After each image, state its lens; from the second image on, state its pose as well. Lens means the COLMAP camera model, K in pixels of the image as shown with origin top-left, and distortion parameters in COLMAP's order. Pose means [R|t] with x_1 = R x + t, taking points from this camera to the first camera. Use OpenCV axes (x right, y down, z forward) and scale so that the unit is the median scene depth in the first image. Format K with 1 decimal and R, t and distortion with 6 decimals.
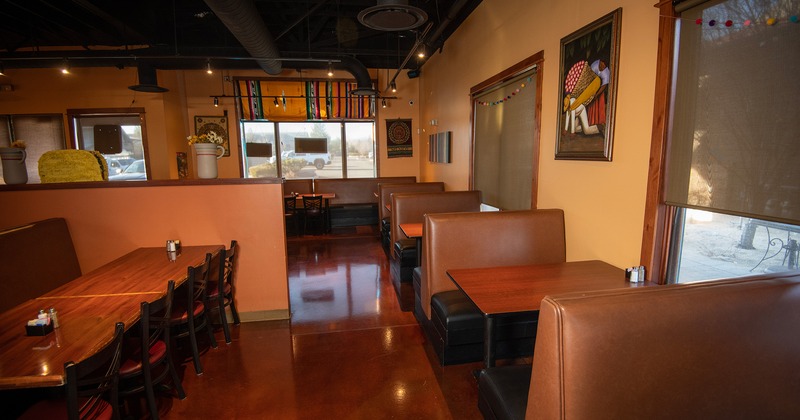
lens RADIAL K [[386.7, 0, 407.9], [0, 386.7, 211.3], [0, 0, 1]] dist [-0.014354, -0.016183]
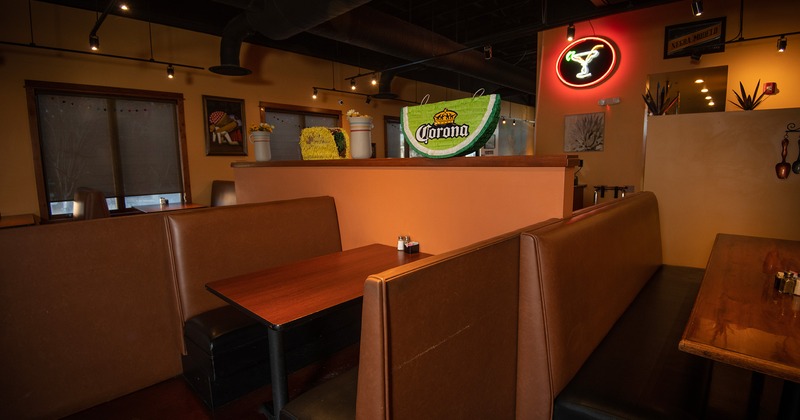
lens RADIAL K [[386.7, 0, 407.9], [0, 386.7, 211.3], [0, 0, 1]] dist [-0.014354, -0.016183]
pose [[-0.624033, -0.077885, 0.777507, -1.947687], [0.134496, 0.969464, 0.205062, -0.135937], [-0.769736, 0.232537, -0.594502, 1.576322]]
